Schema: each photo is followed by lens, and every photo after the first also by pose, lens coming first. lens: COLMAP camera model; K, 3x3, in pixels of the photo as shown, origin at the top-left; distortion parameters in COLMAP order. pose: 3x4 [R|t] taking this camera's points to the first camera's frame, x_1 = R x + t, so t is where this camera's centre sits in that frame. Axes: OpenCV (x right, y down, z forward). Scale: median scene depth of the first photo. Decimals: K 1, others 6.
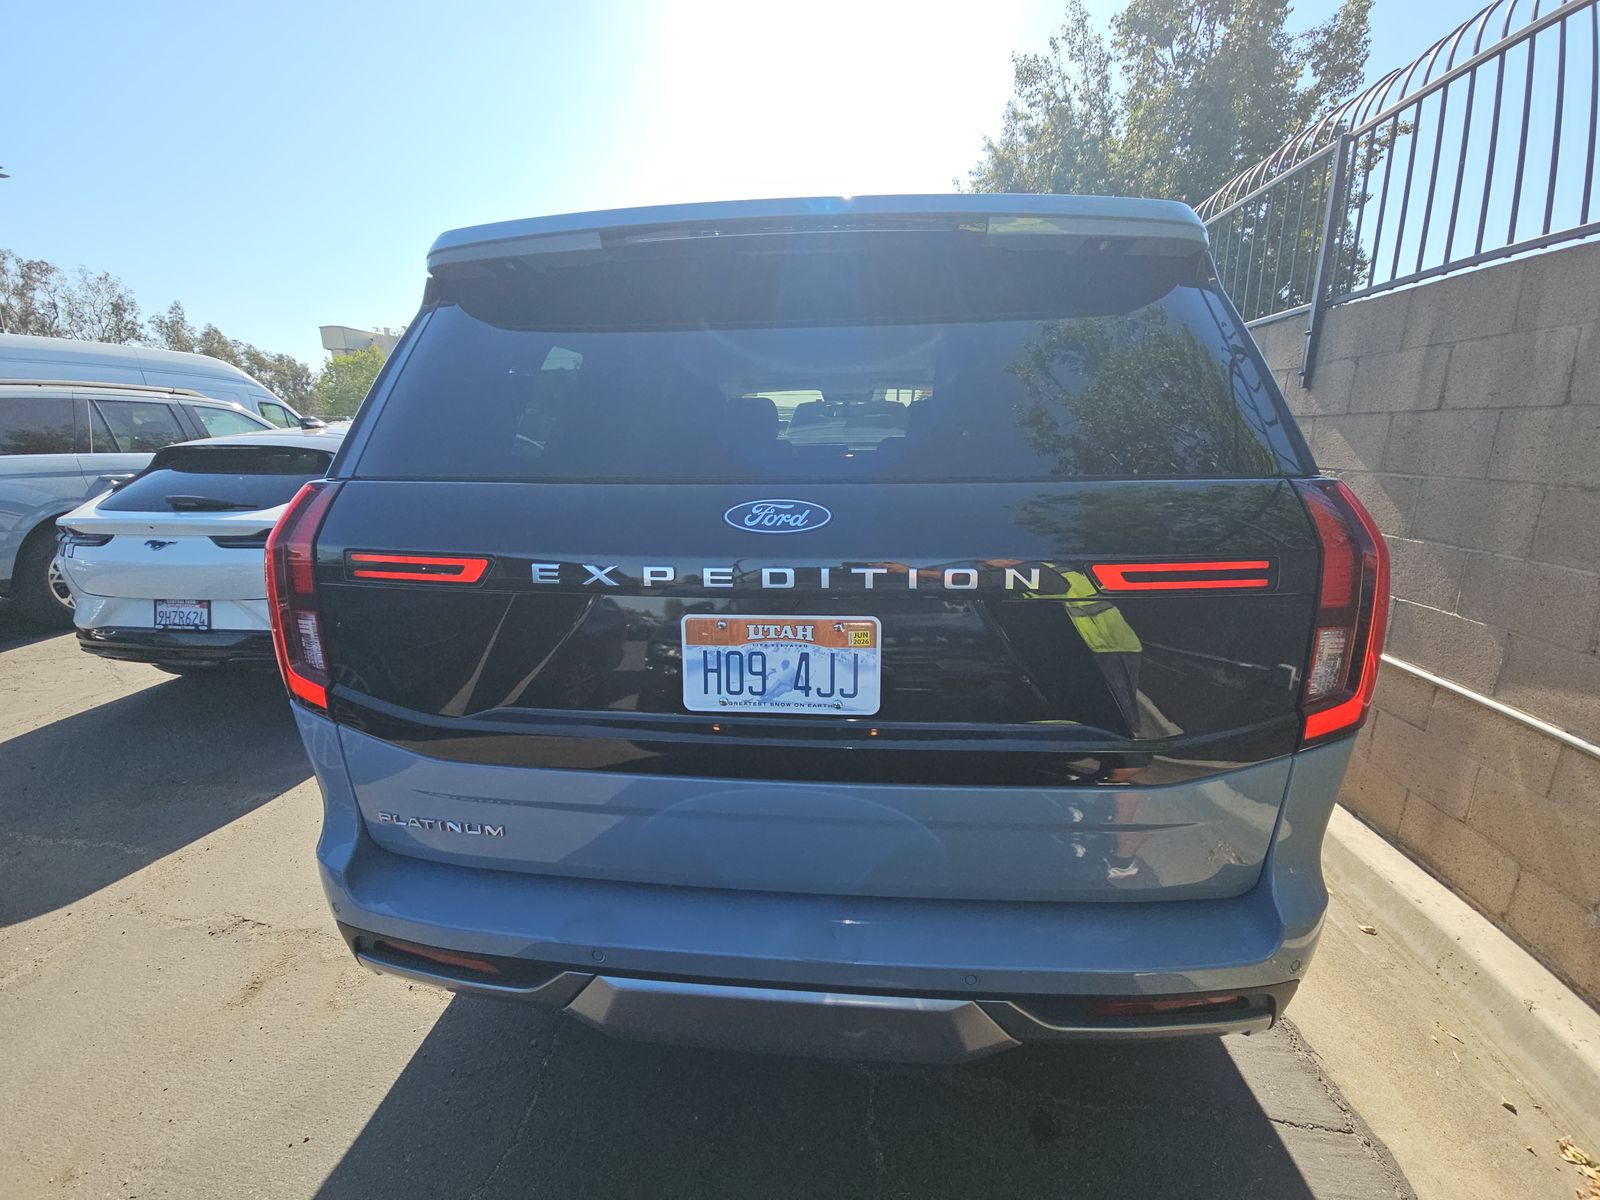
lens RADIAL K [[649.9, 0, 792.1], [0, 649.9, 593.3], [0, 0, 1]] dist [-0.011049, 0.000003]
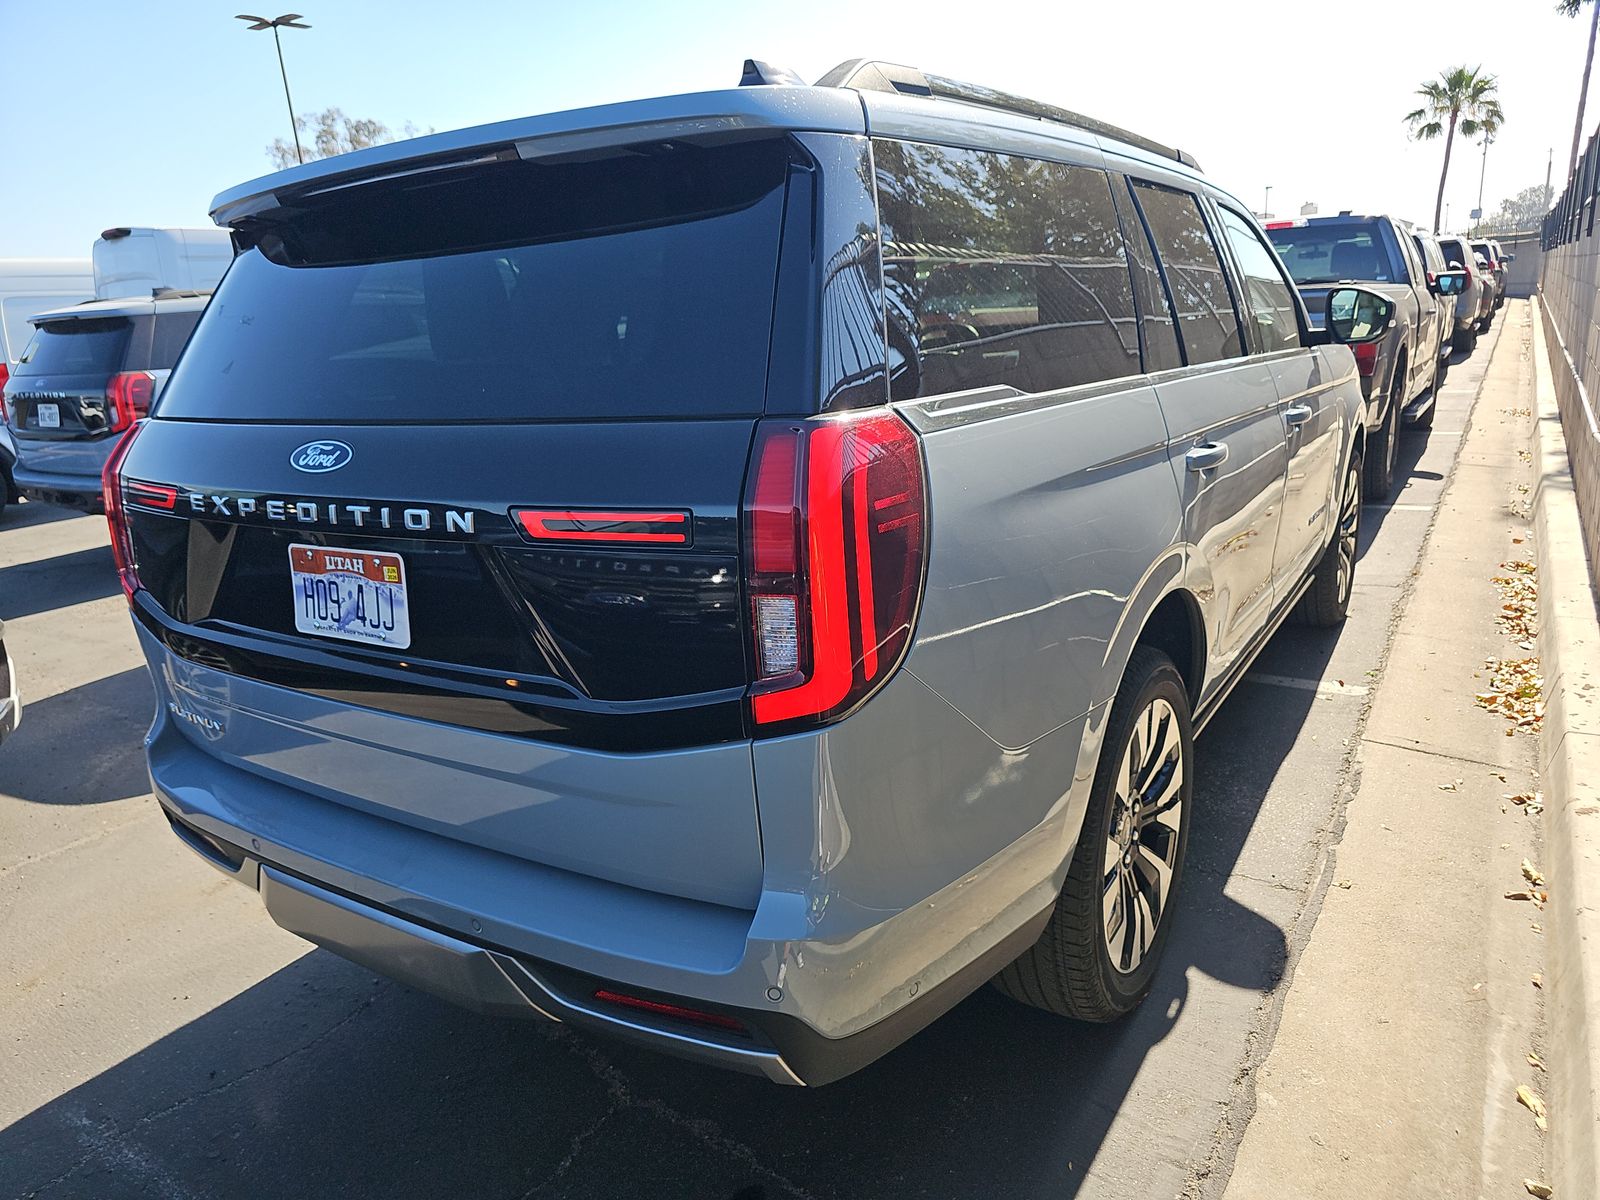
lens RADIAL K [[1086.0, 0, 805.7], [0, 1086.0, 614.6], [0, 0, 1]] dist [0.006582, -0.000890]
pose [[0.879843, 0.078462, -0.468742, 1.498266], [-0.053275, 0.996345, 0.066777, -0.018071], [0.472268, -0.033781, 0.880807, -0.227680]]
